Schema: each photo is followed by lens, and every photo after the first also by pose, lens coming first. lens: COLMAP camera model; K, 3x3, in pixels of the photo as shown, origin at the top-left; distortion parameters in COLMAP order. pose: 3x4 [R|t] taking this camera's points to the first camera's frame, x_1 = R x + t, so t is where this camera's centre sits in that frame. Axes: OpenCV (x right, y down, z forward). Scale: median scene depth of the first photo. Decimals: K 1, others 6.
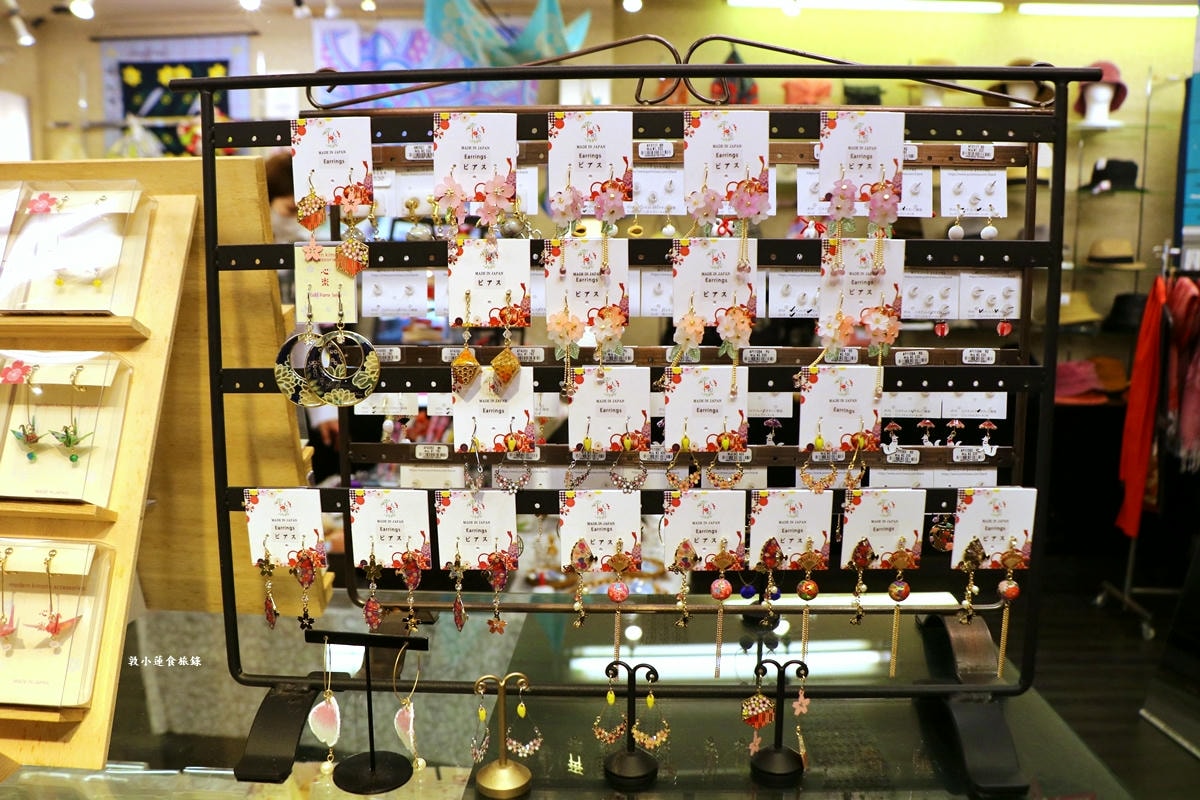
lens RADIAL K [[981.5, 0, 589.5], [0, 981.5, 404.5], [0, 0, 1]] dist [-0.166325, 0.088703]
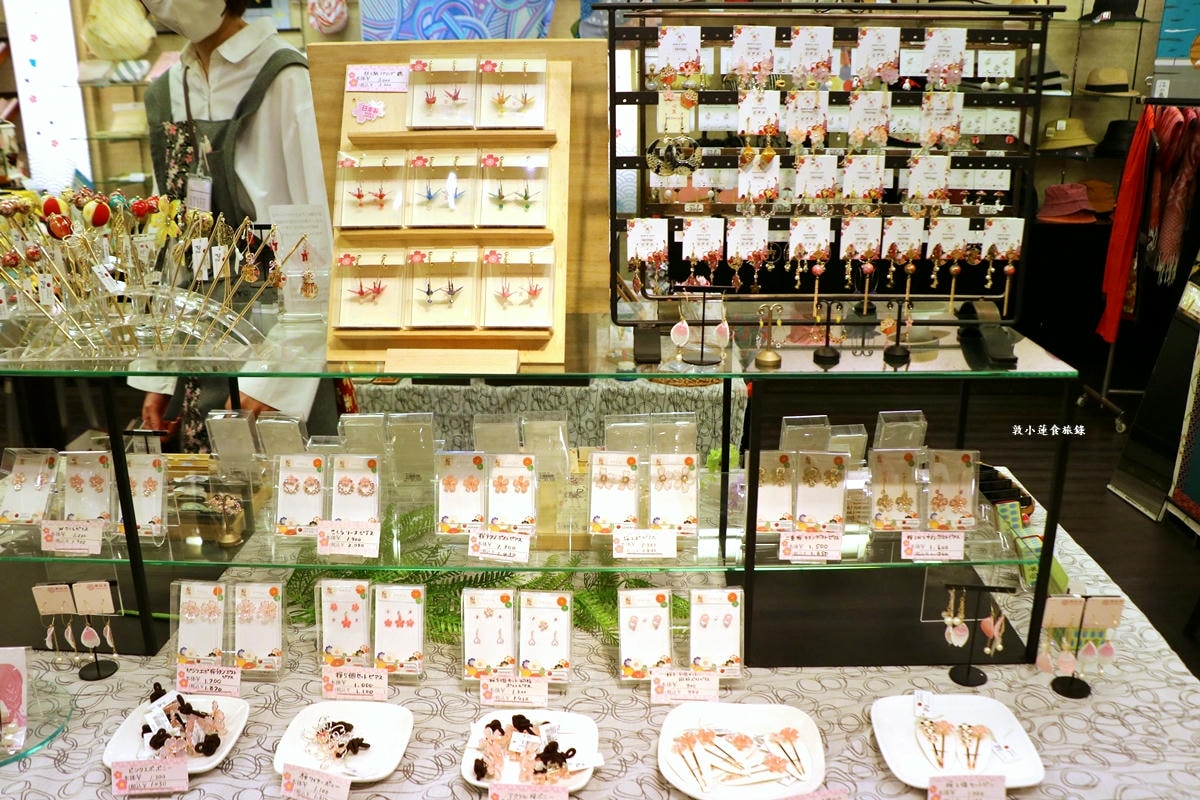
lens RADIAL K [[981.5, 0, 597.9], [0, 981.5, 404.5], [0, 0, 1]] dist [-0.166325, 0.088703]
pose [[0.999787, -0.014967, 0.014242, -0.448396], [0.012285, 0.984907, 0.172648, 0.113784], [-0.016611, -0.172436, 0.984881, -0.990144]]
